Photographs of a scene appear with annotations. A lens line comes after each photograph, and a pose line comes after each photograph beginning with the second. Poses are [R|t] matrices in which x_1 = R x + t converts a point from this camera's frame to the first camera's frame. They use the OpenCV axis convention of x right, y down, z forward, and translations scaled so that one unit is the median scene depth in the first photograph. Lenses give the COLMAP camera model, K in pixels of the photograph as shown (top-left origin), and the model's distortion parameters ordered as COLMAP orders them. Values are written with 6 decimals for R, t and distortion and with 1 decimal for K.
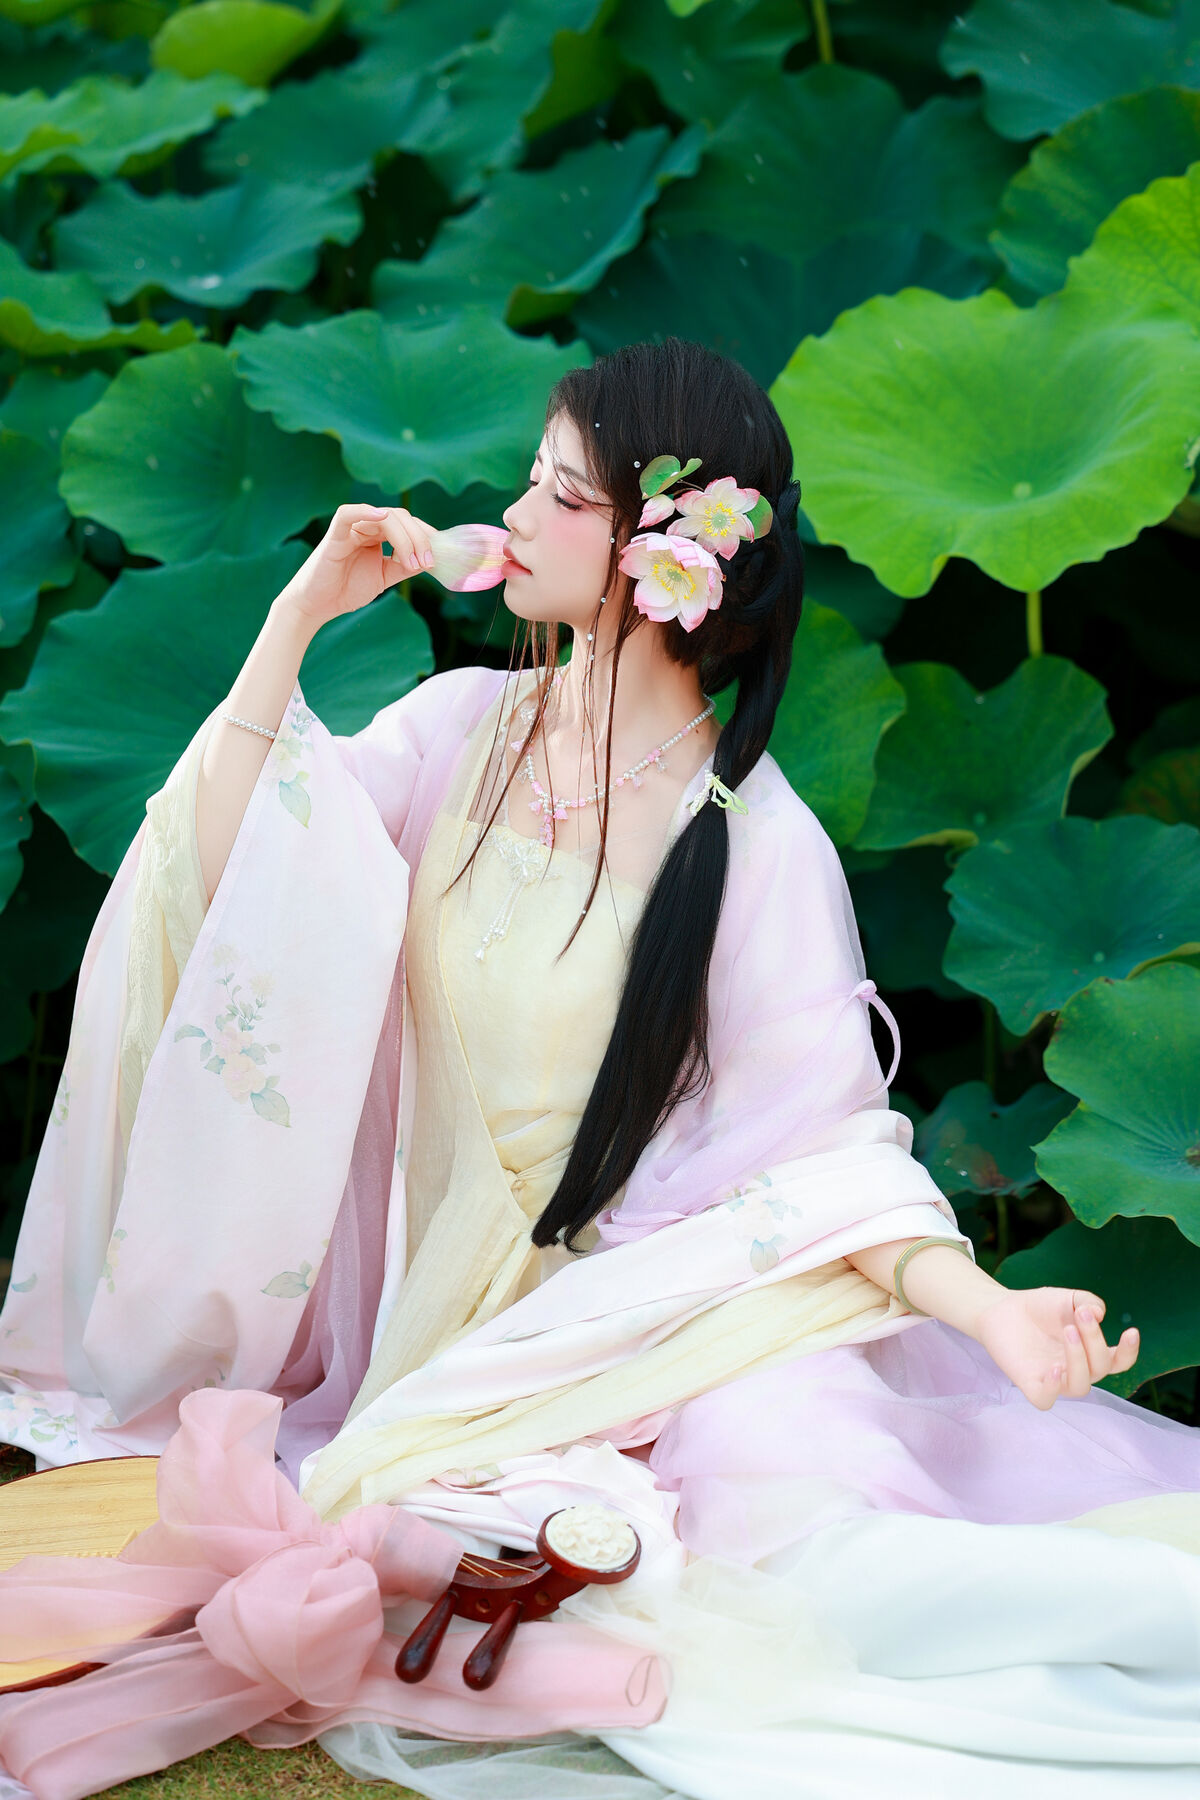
lens RADIAL K [[5537.4, 0, 582.8], [0, 5537.4, 901.9], [0, 0, 1]] dist [0.090278, 0.000000]
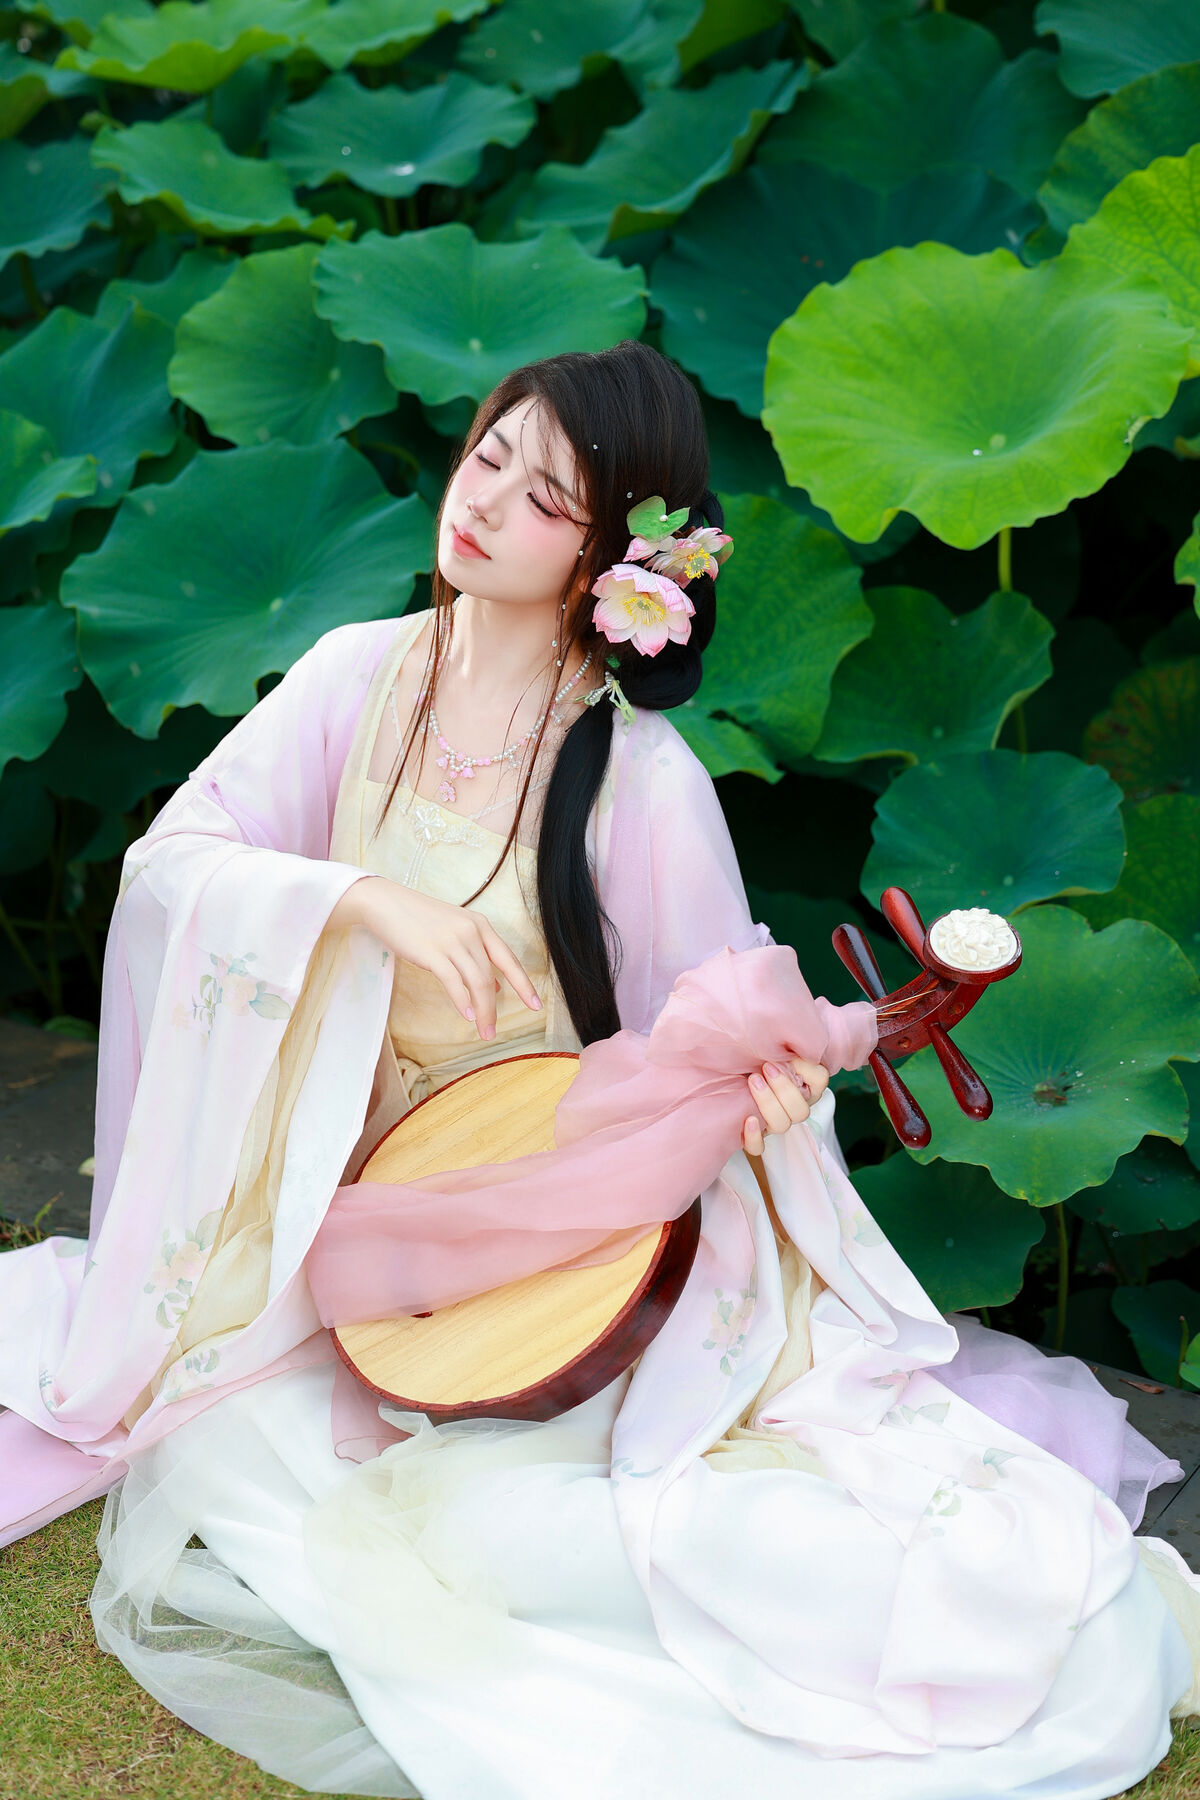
lens RADIAL K [[3693.7, 0, 600.0], [0, 3693.7, 917.5], [0, 0, 1]] dist [0.093799, 0.000000]
pose [[0.983336, 0.097564, -0.153401, 0.123670], [-0.077203, 0.988036, 0.133508, -0.072930], [0.164591, -0.119441, 0.979104, 0.256861]]
